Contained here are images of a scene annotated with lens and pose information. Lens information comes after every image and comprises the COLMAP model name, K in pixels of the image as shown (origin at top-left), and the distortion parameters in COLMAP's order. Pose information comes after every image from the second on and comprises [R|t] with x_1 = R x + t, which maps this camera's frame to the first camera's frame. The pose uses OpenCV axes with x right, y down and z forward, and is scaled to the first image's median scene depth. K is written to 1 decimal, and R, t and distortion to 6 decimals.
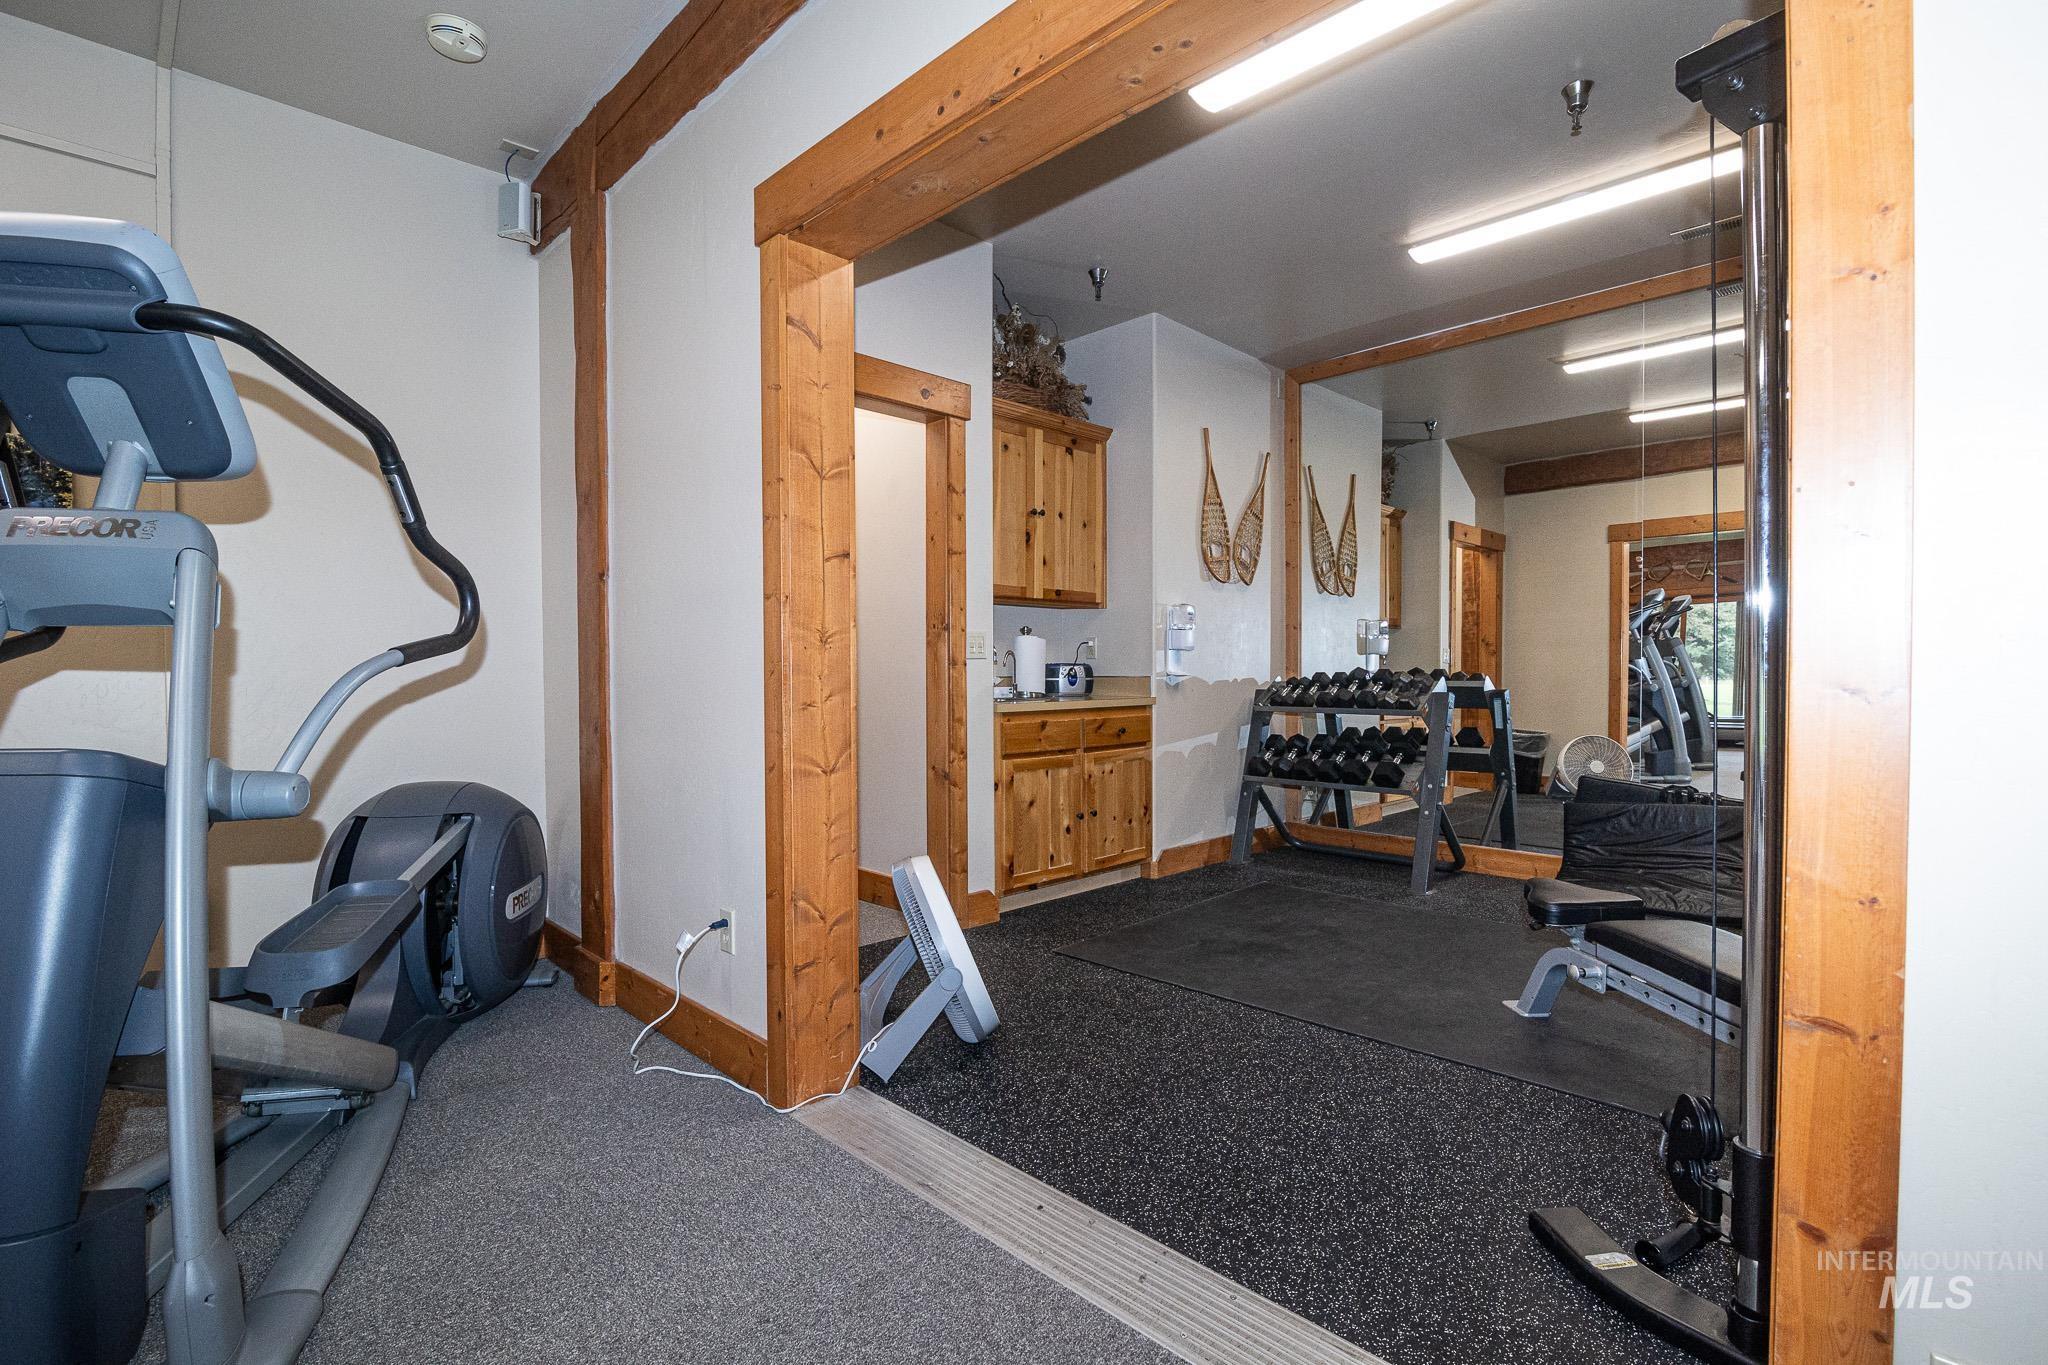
lens RADIAL K [[951.2, 0, 1023.9], [0, 951.2, 681.3], [0, 0, 1]] dist [-0.005579, -0.001119]
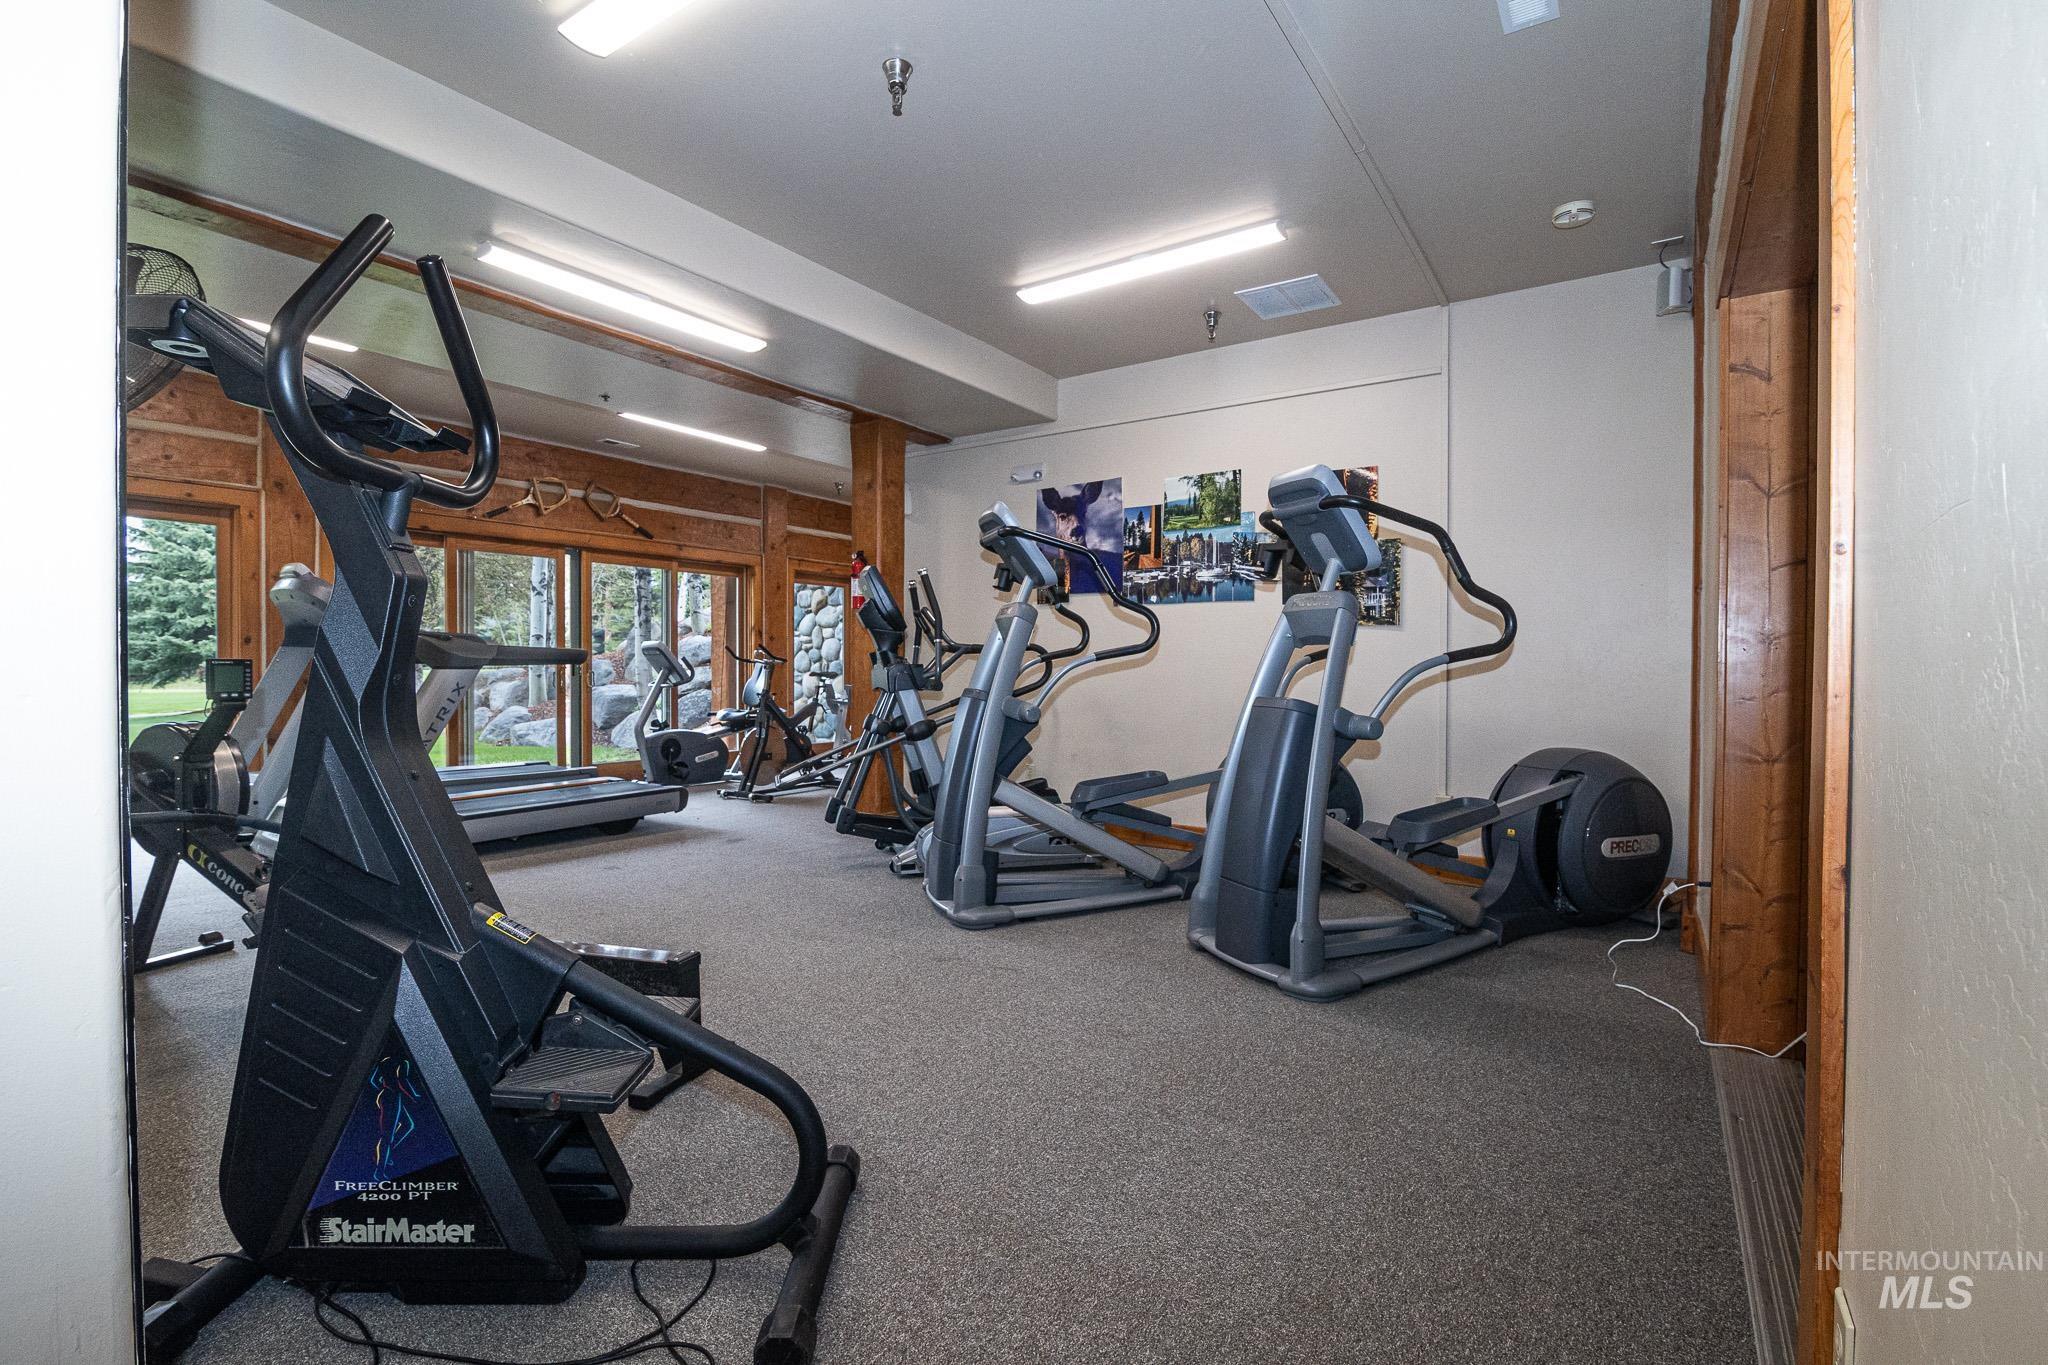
lens RADIAL K [[951.2, 0, 1023.7], [0, 951.2, 674.6], [0, 0, 1]] dist [-0.005579, -0.001119]
pose [[0.203427, 0.014810, -0.978978, 0.697804], [-0.018059, 0.999772, 0.011372, -0.002453], [0.978924, 0.015366, 0.203648, -0.077078]]
